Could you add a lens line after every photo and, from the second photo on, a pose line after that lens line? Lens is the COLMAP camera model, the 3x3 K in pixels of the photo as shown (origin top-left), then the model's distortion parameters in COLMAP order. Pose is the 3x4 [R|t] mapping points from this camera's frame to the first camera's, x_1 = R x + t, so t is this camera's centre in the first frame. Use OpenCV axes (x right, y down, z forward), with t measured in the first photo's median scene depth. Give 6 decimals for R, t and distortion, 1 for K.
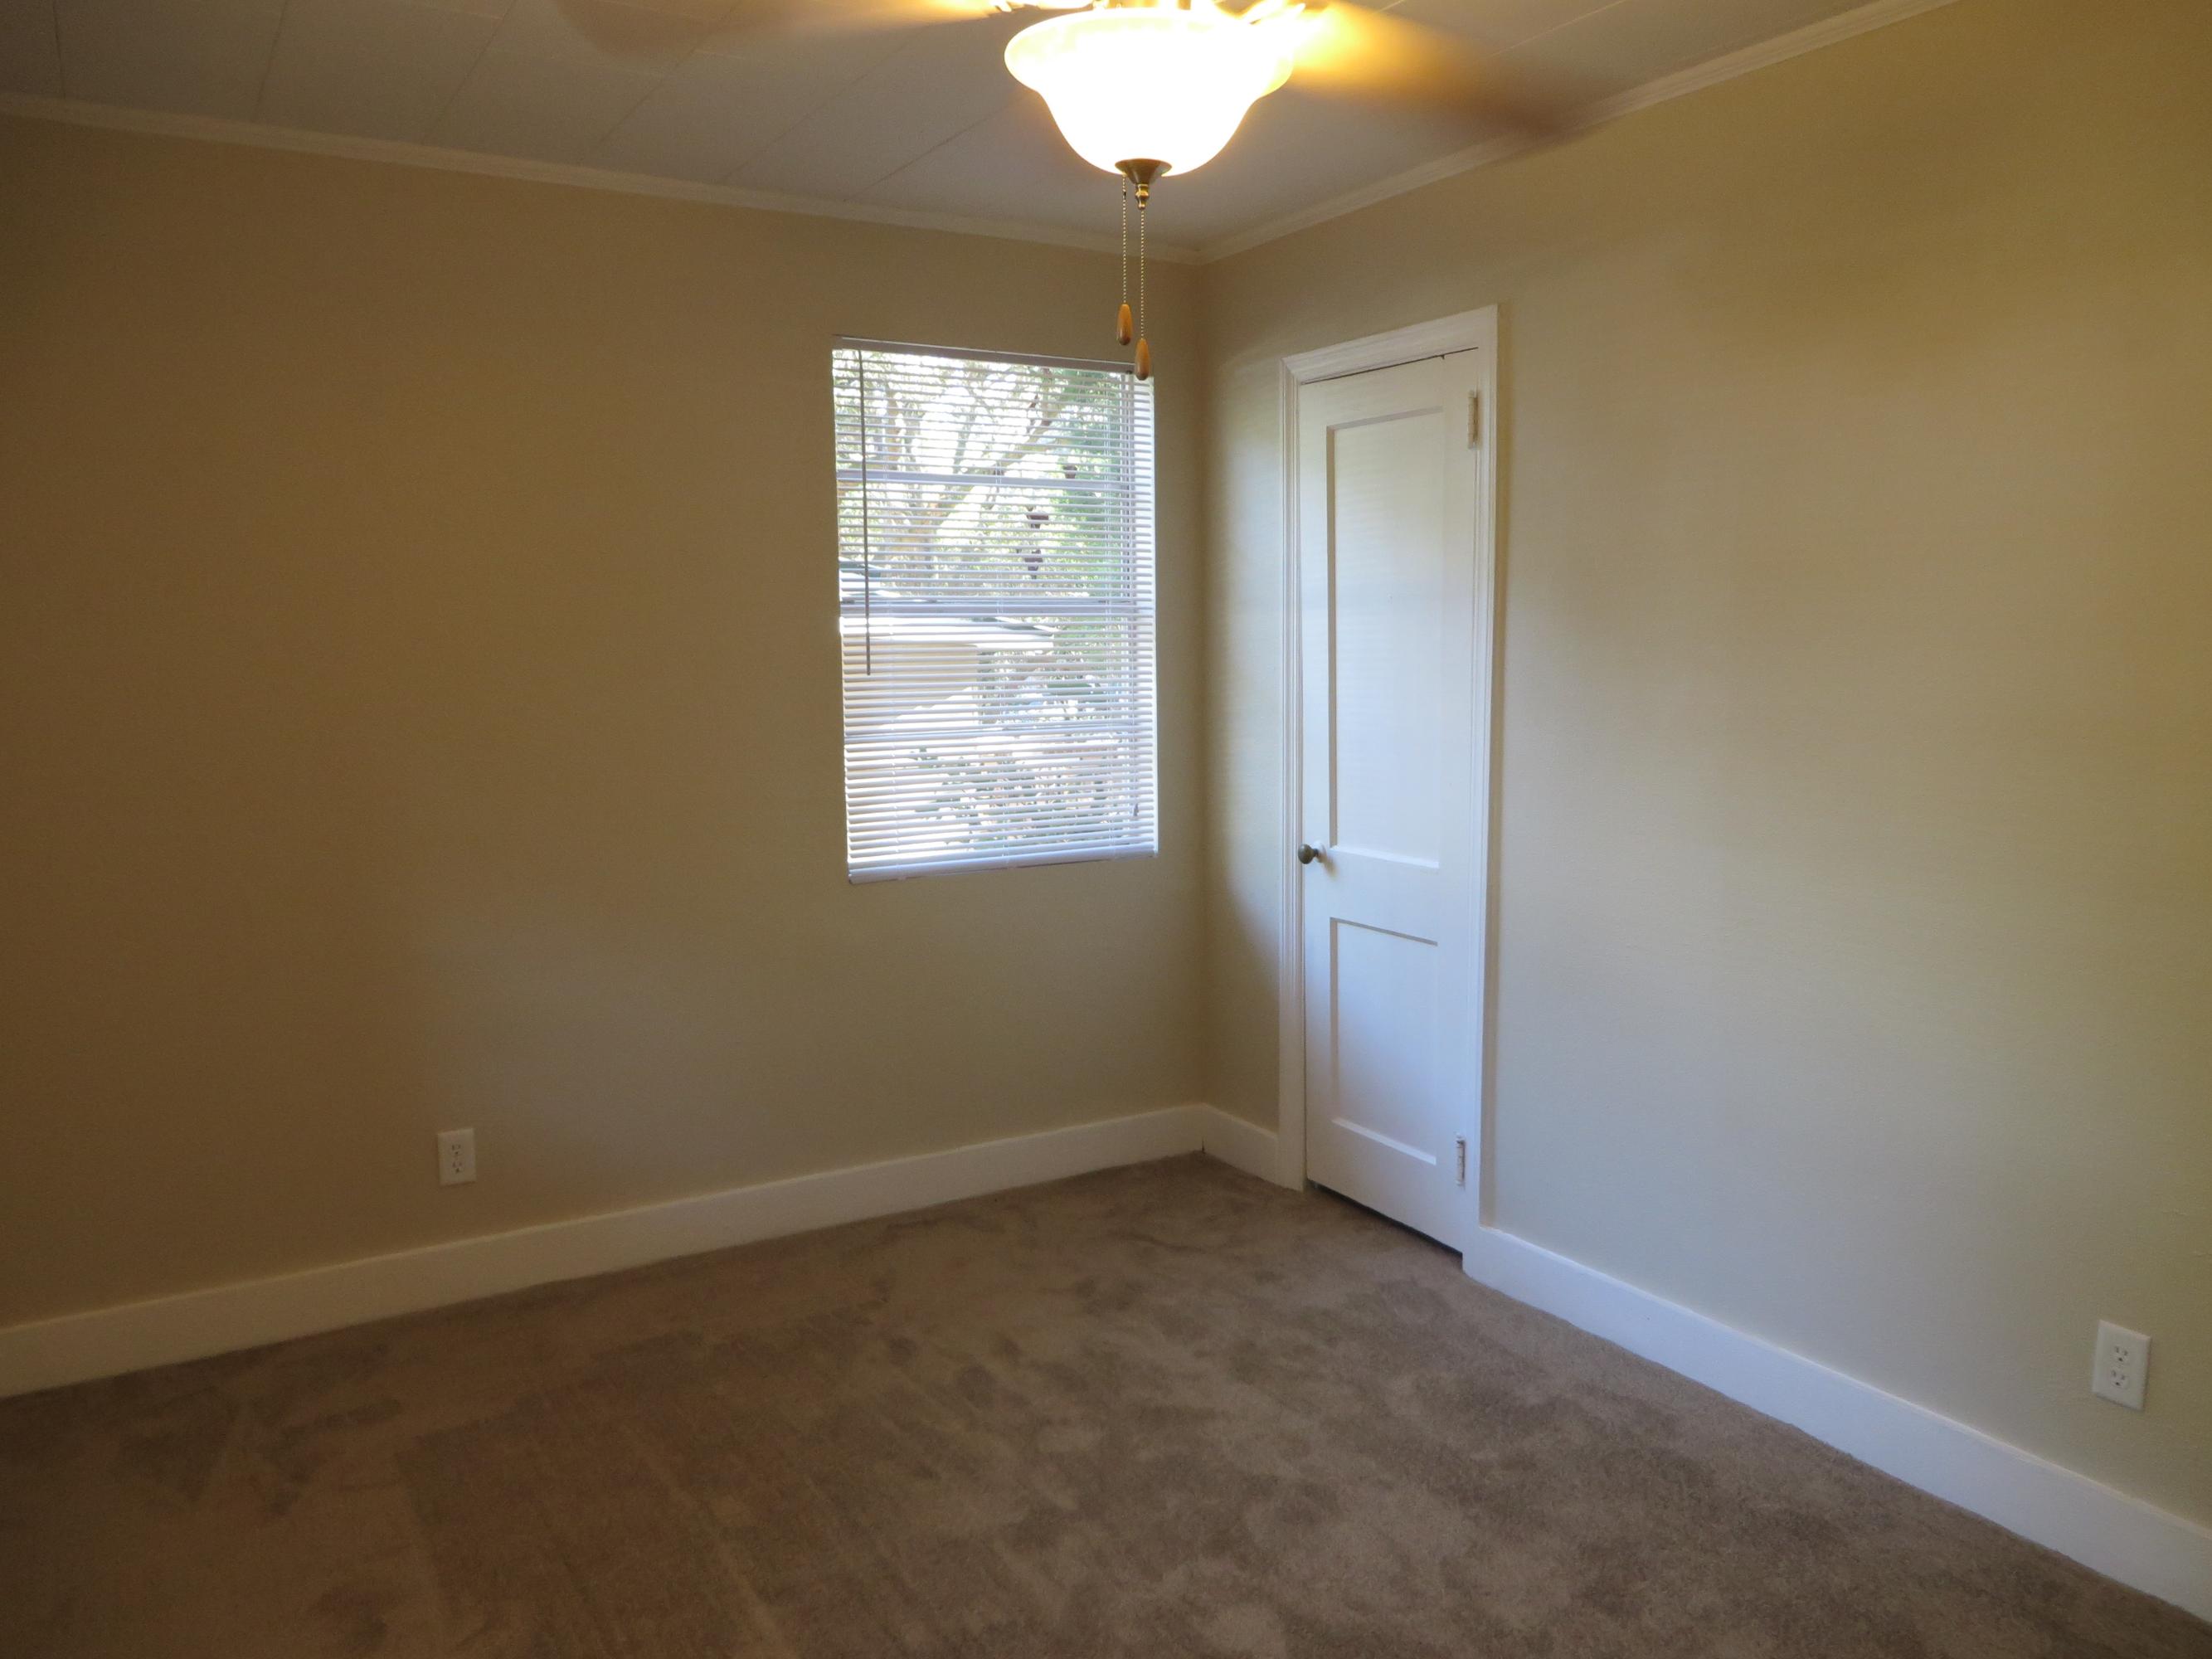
lens RADIAL K [[1663.2, 0, 1113.2], [0, 1663.2, 827.6], [0, 0, 1]] dist [-0.006844, -0.002440]
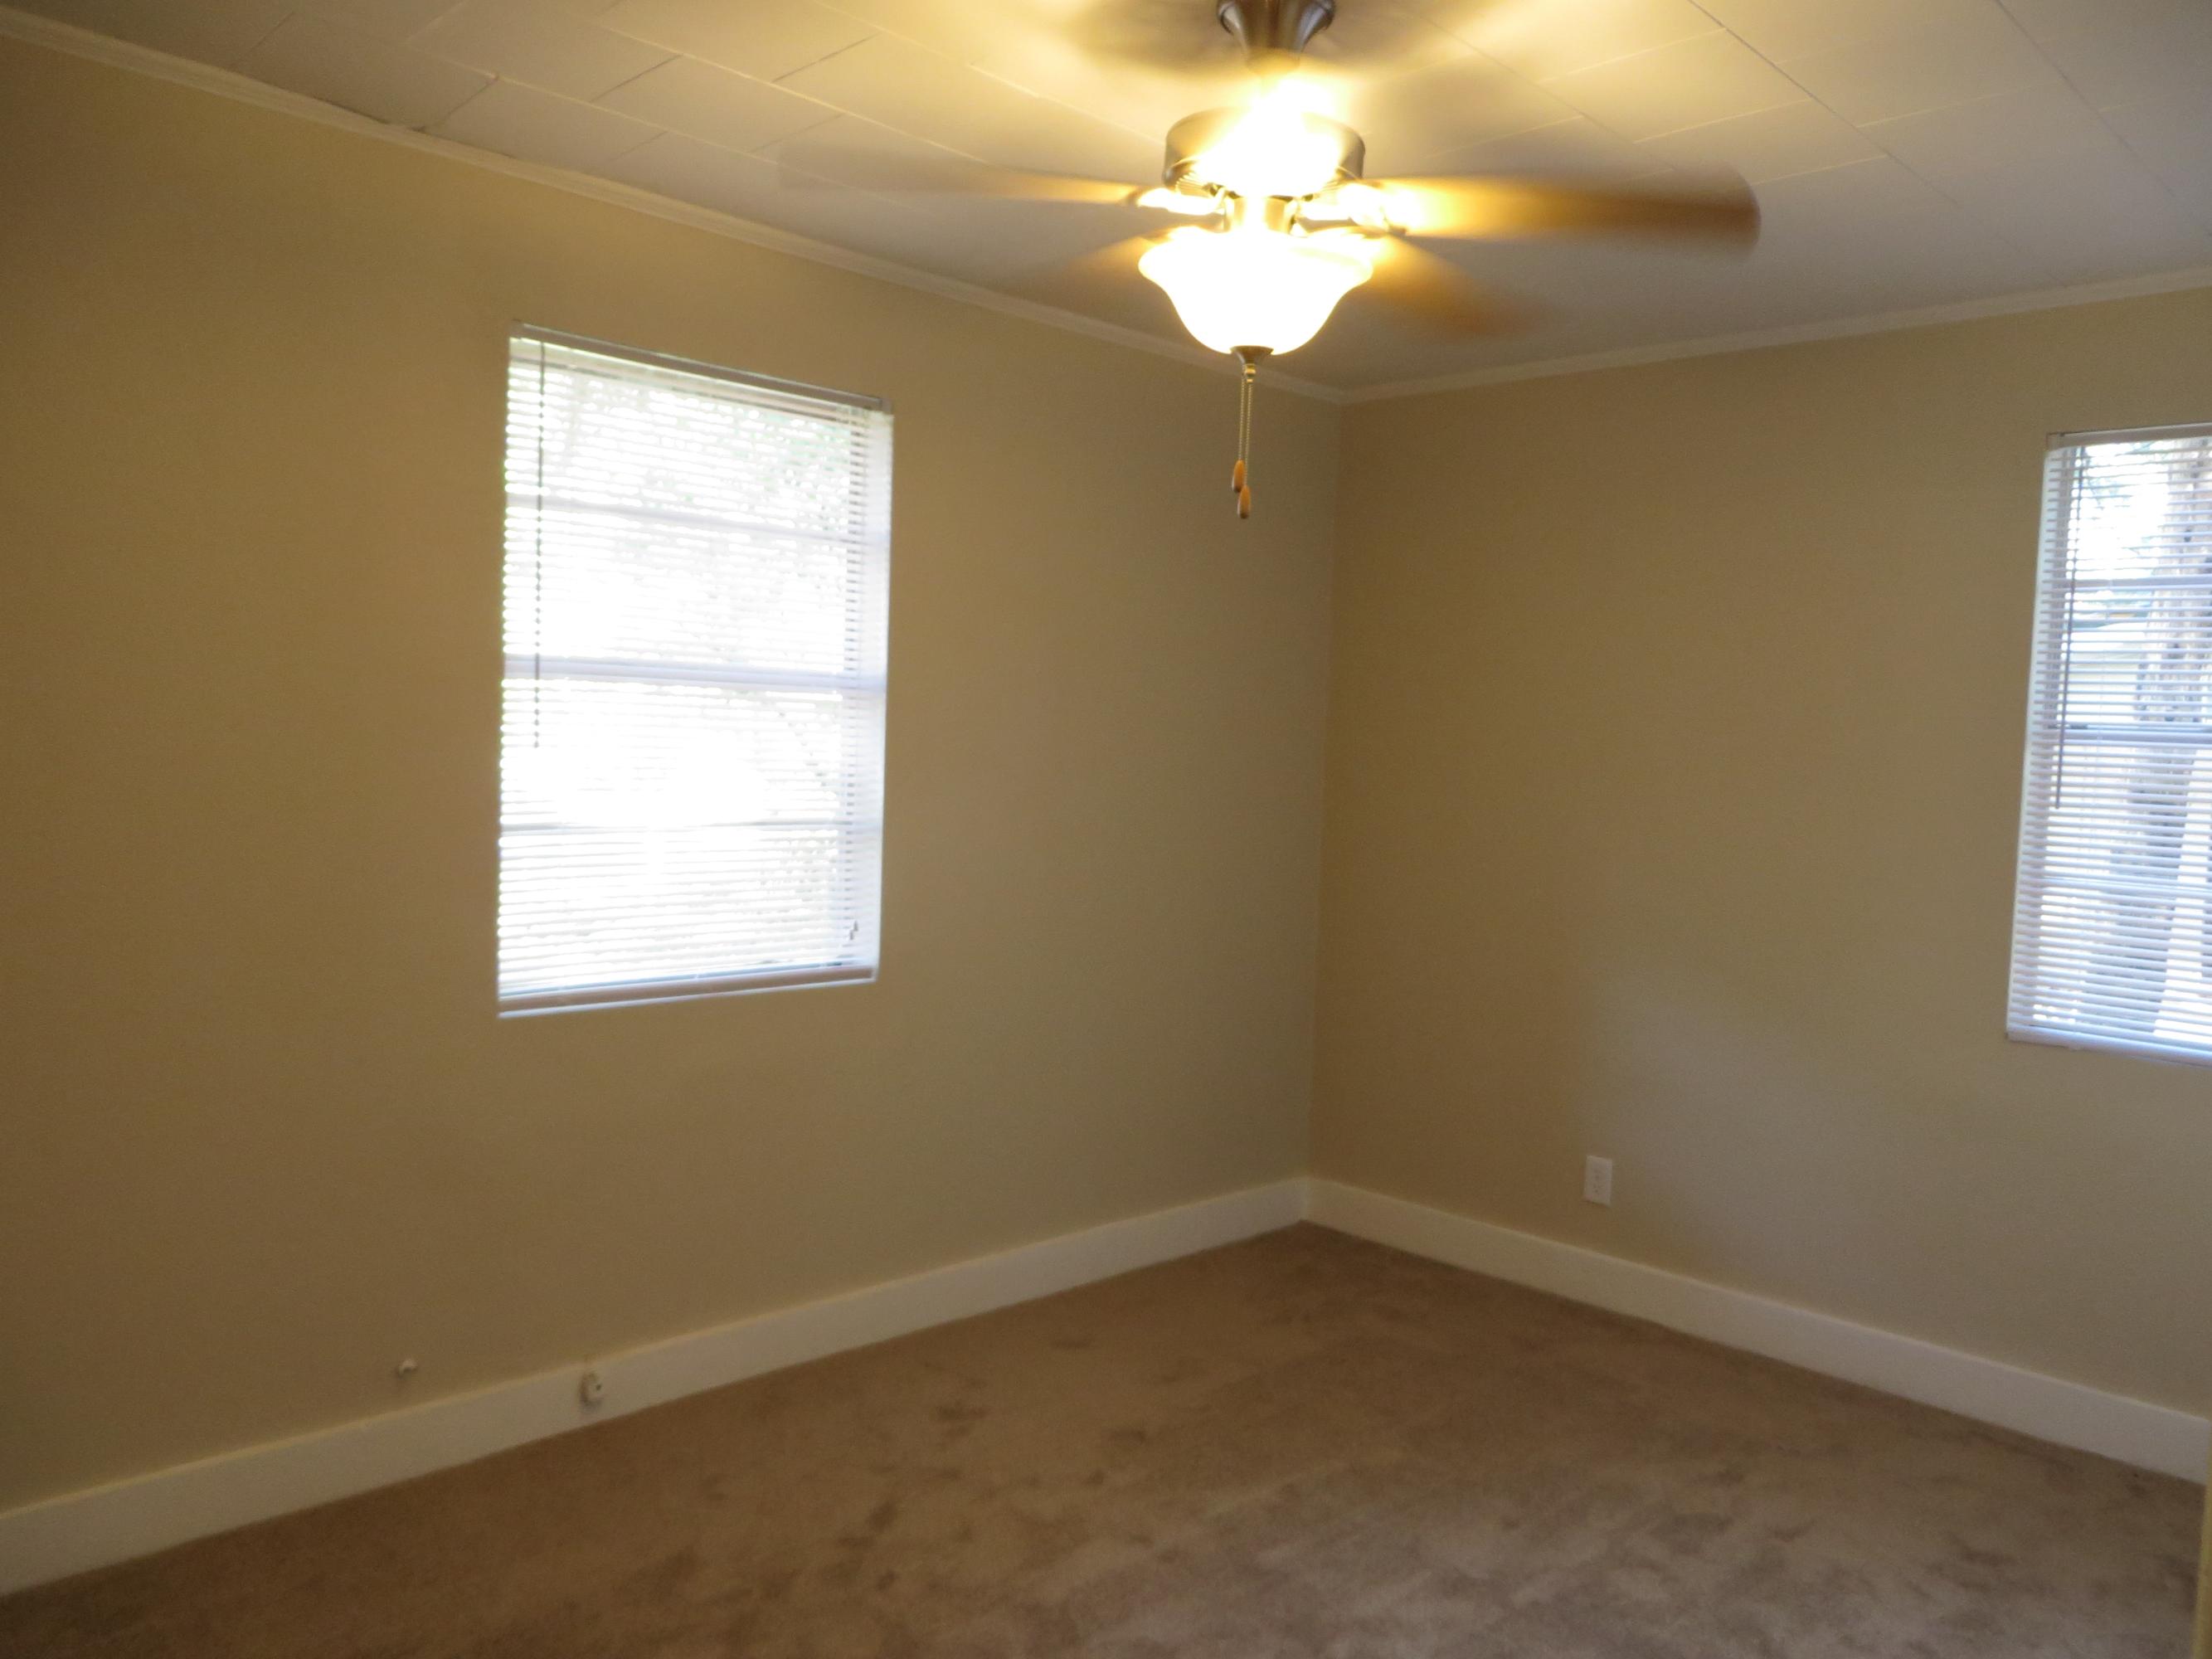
lens RADIAL K [[1663.2, 0, 1113.3], [0, 1663.2, 831.7], [0, 0, 1]] dist [-0.006844, -0.002440]
pose [[0.246469, 0.081106, -0.965751, 0.693600], [-0.160030, 0.986219, 0.041984, -0.044204], [0.955847, 0.144202, 0.256052, 0.358964]]
